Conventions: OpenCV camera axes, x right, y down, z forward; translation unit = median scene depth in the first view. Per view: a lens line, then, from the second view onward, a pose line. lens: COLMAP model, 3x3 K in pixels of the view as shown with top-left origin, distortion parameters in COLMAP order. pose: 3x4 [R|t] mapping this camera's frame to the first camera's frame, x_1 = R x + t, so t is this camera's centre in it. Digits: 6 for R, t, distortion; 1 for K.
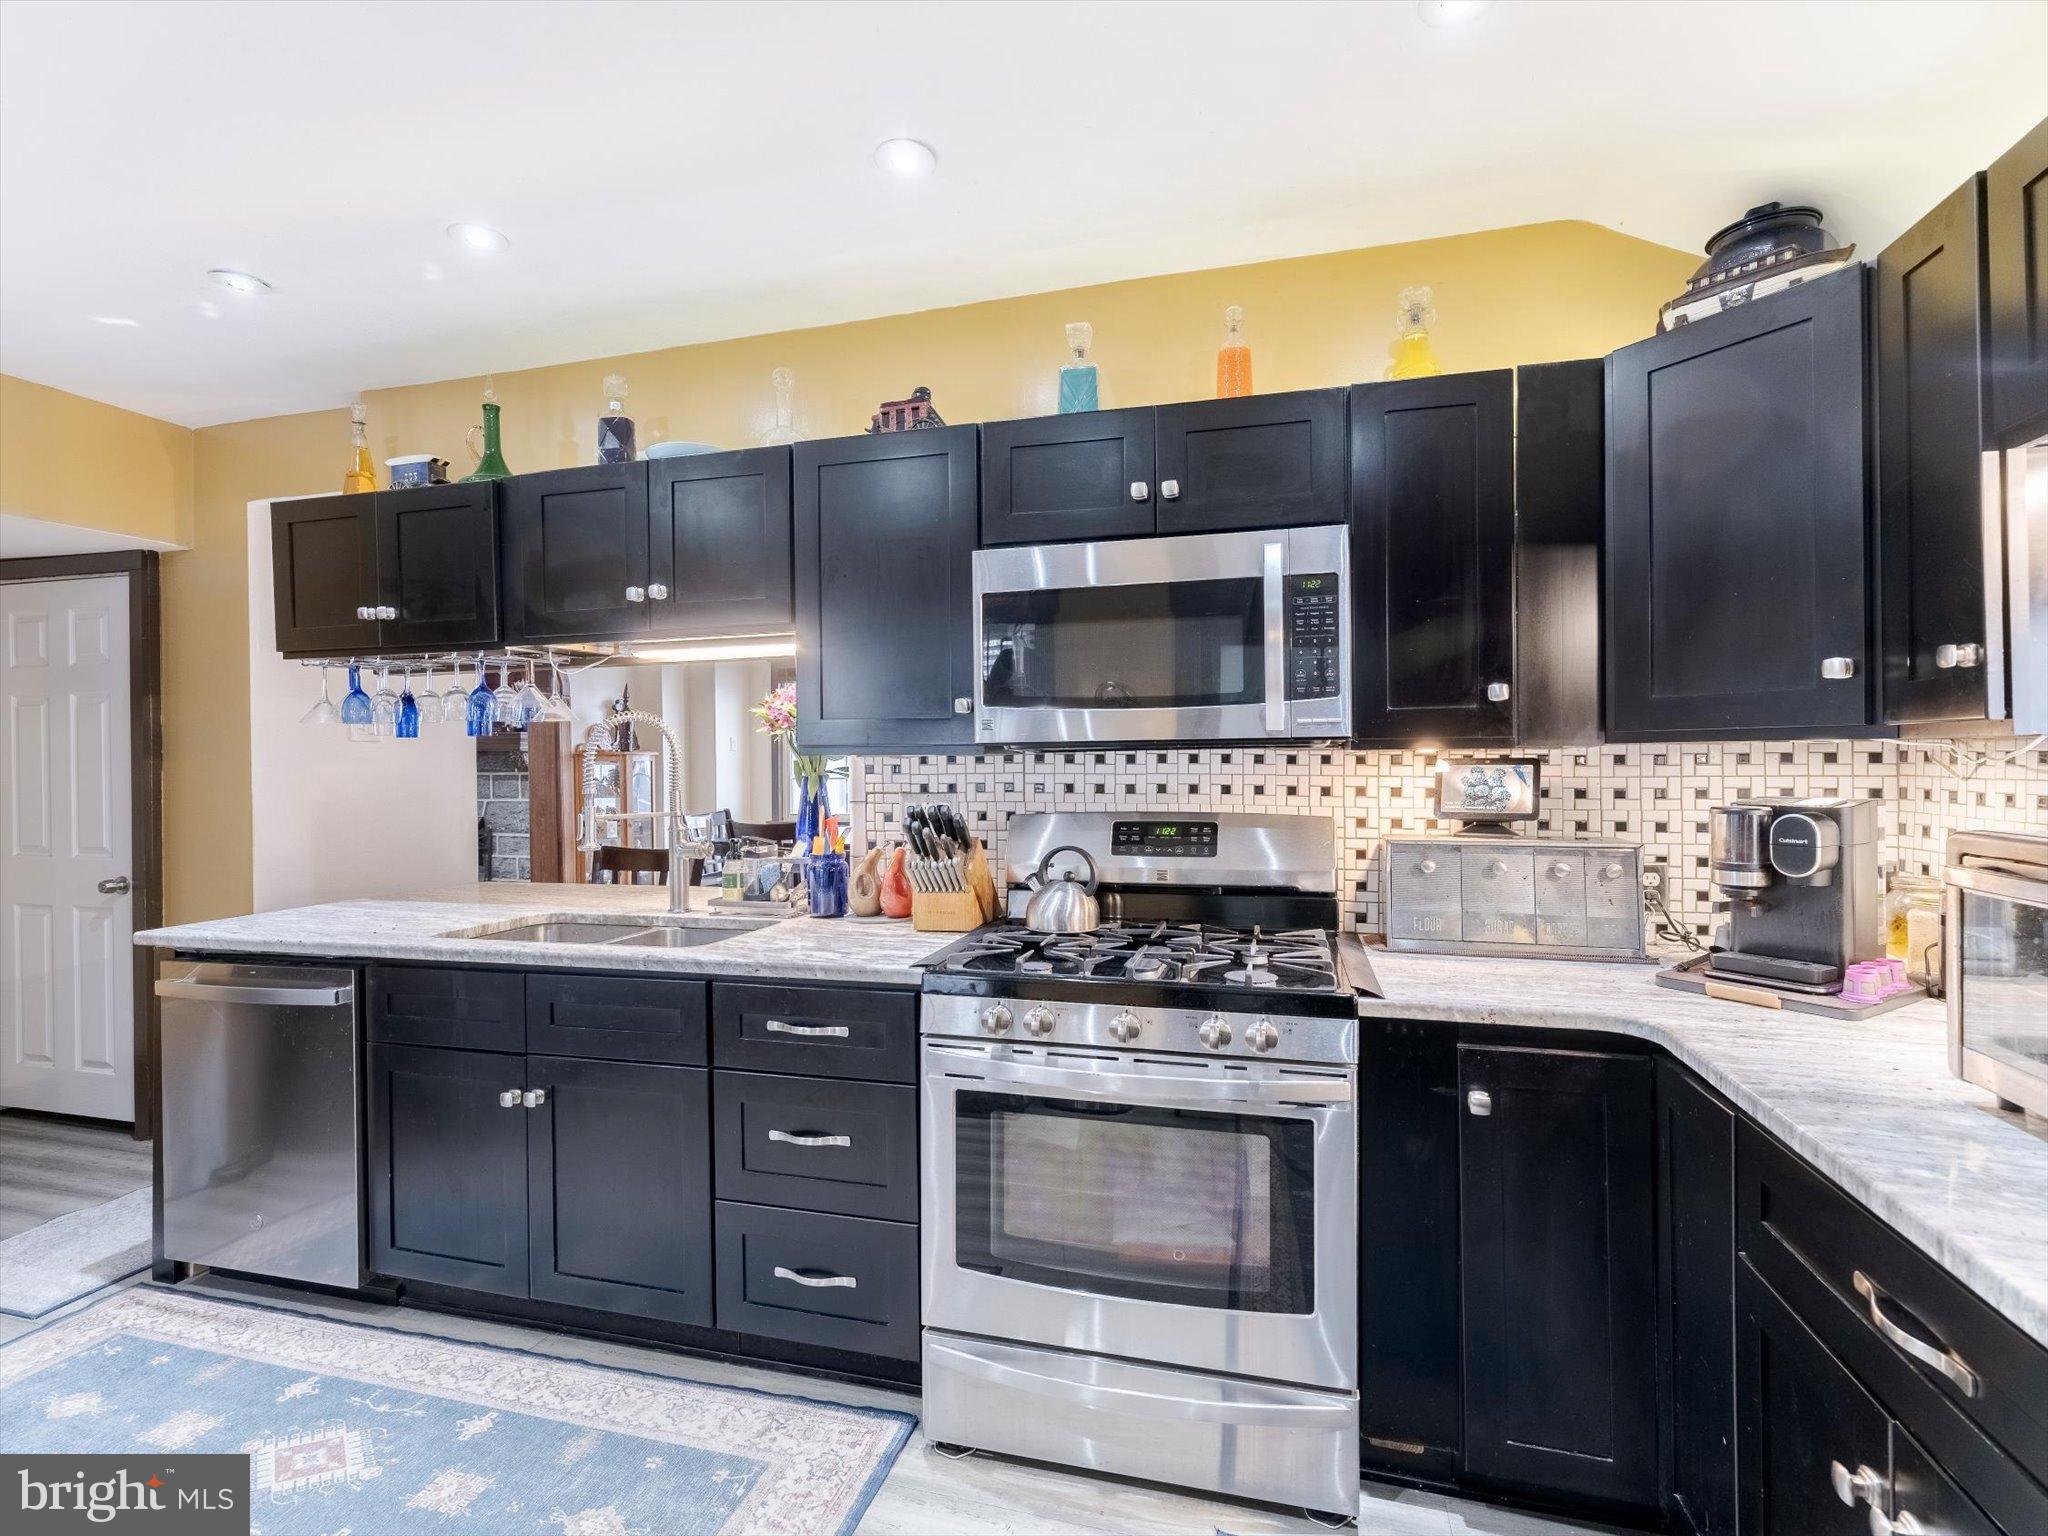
lens RADIAL K [[935.6, 0, 1024.0], [0, 935.6, 768.0], [0, 0, 1]] dist [-0.005372, 0.000067]
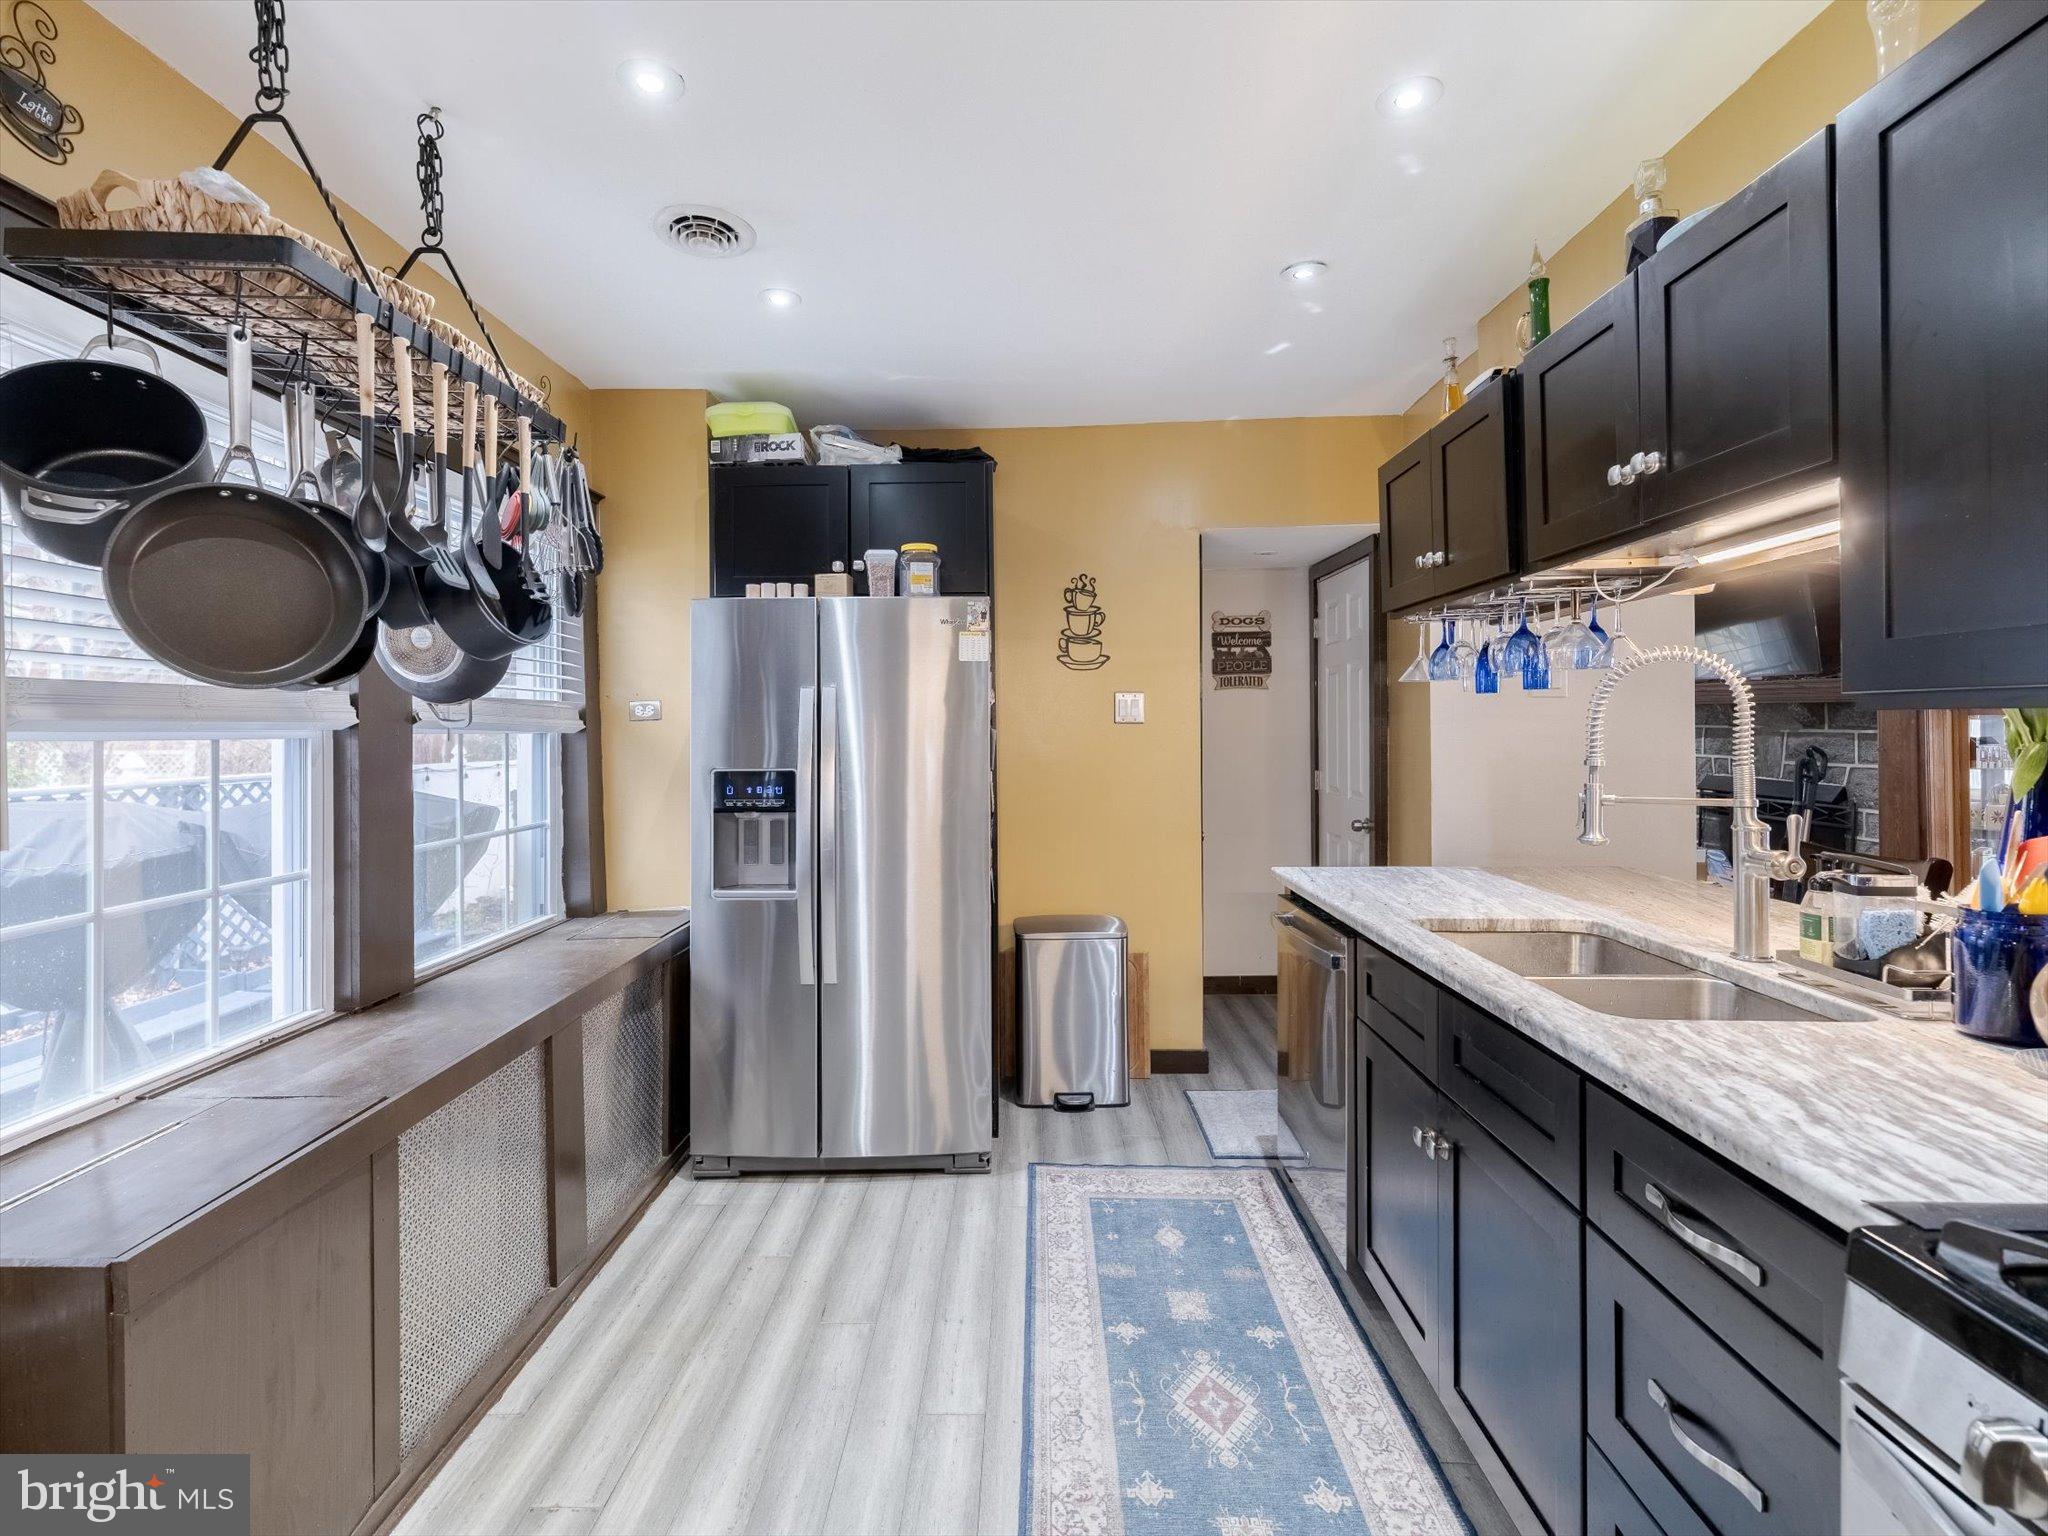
lens RADIAL K [[989.5, 0, 1018.6], [0, 989.5, 723.1], [0, 0, 1]] dist [0.000845, -0.000023]
pose [[0.232439, 0.003320, -0.972605, 0.172222], [-0.001003, 0.999994, 0.003173, -0.006601], [0.972611, 0.000237, 0.232441, 0.386738]]
